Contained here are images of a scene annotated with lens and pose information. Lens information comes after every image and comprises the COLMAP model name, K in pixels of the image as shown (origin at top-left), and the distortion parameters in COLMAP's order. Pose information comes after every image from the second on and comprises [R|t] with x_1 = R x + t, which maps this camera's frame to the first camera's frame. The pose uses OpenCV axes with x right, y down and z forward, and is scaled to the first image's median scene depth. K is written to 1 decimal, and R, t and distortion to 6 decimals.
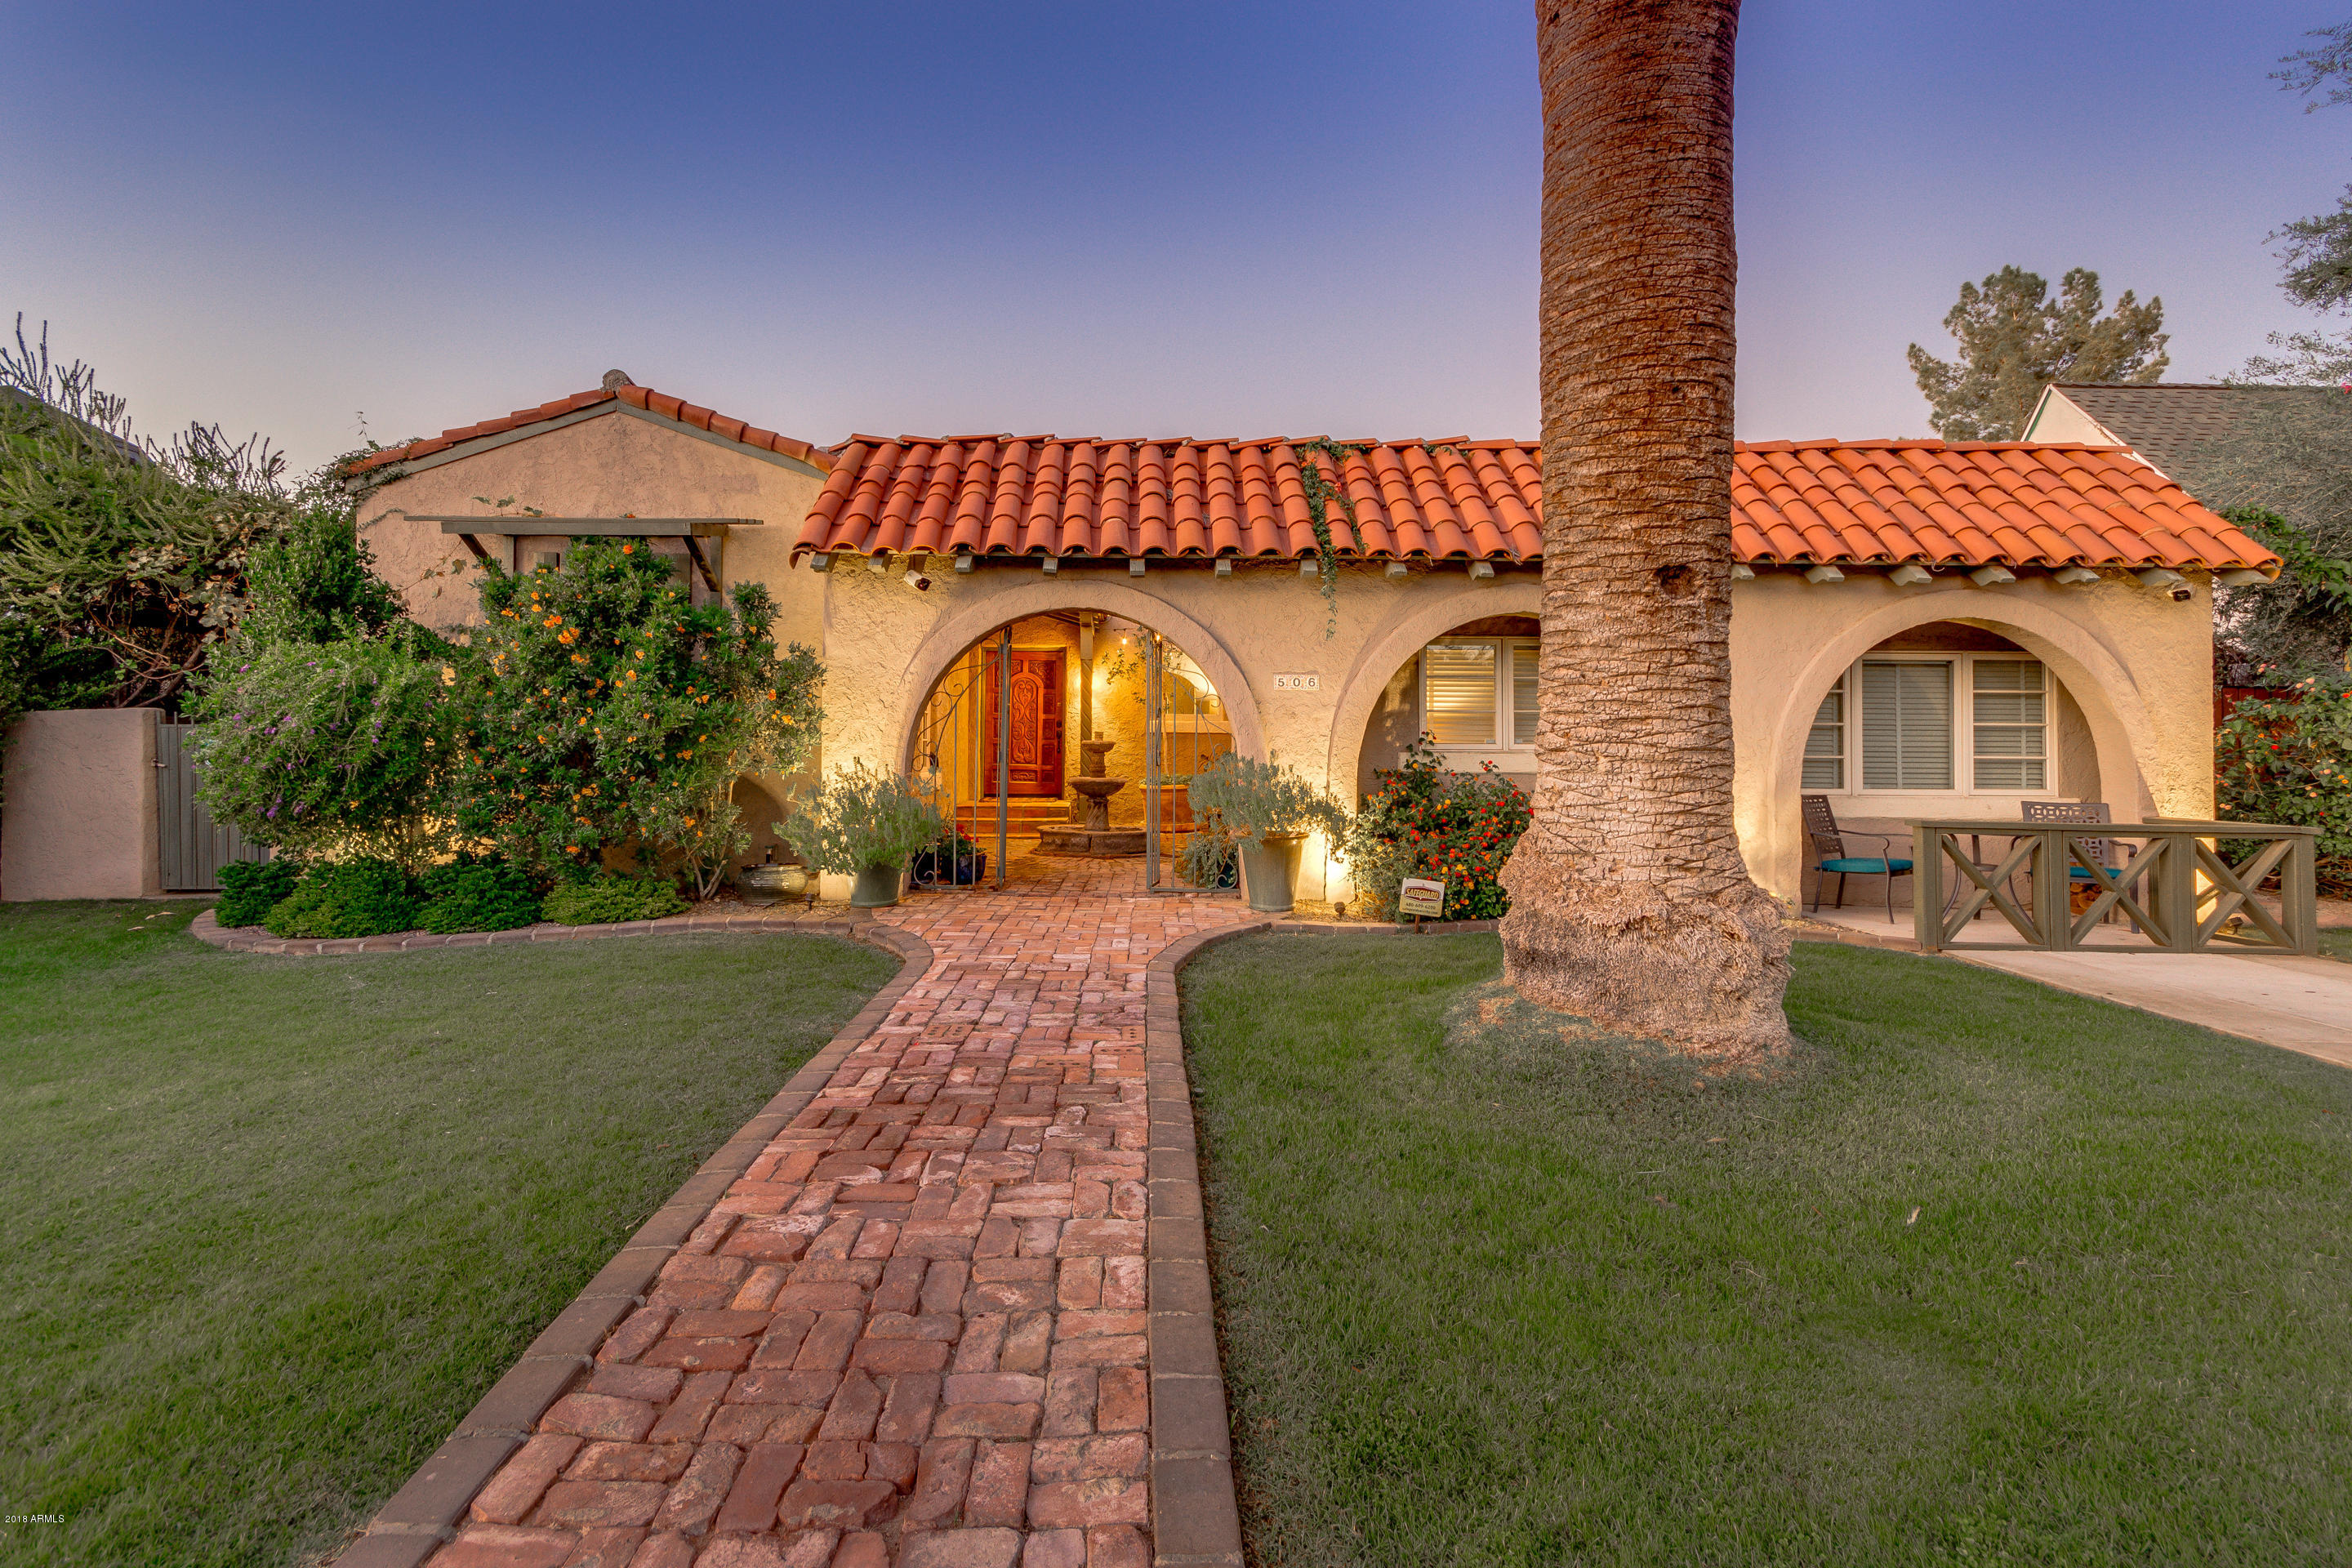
lens RADIAL K [[1231.6, 0, 1133.9], [0, 1231.6, 737.9], [0, 0, 1]] dist [-0.008615, -0.000723]
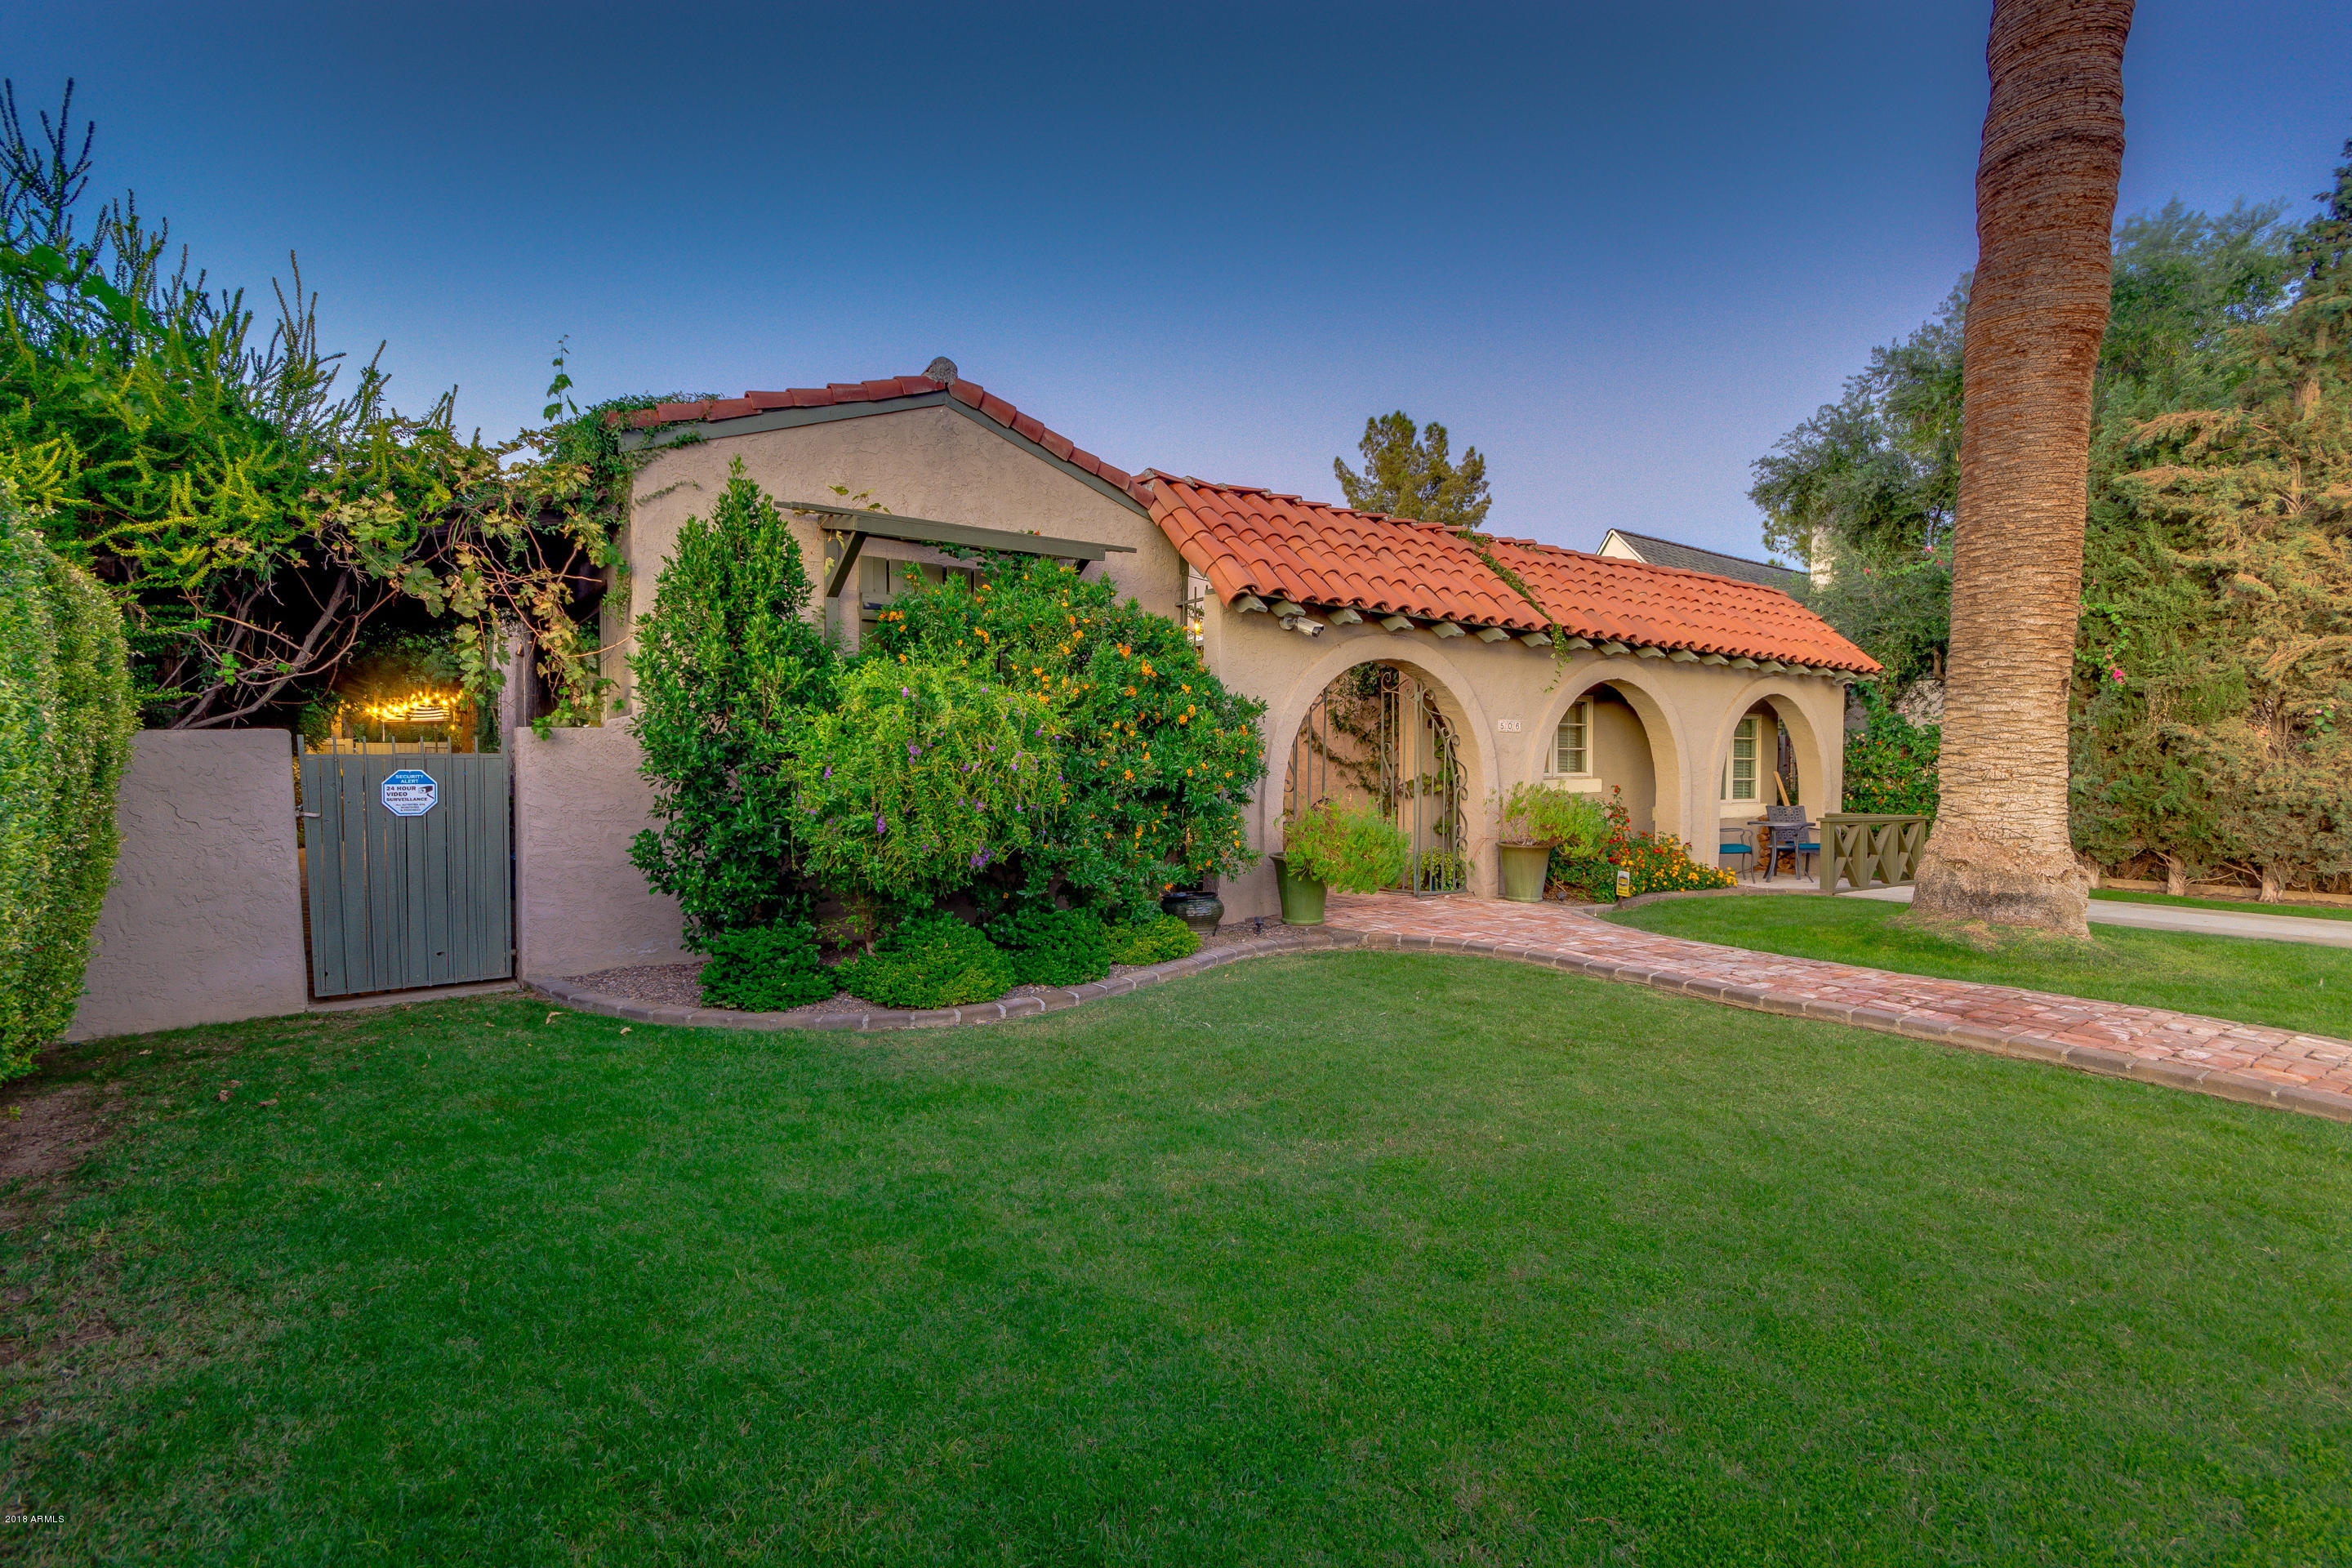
lens RADIAL K [[1068.6, 0, 1178.5], [0, 1068.6, 778.9], [0, 0, 1]] dist [-0.015807, -0.000199]
pose [[0.804510, -0.028852, 0.593237, -0.752419], [-0.006259, 0.998352, 0.057043, -0.034741], [-0.593906, -0.049605, 0.803004, 0.245974]]
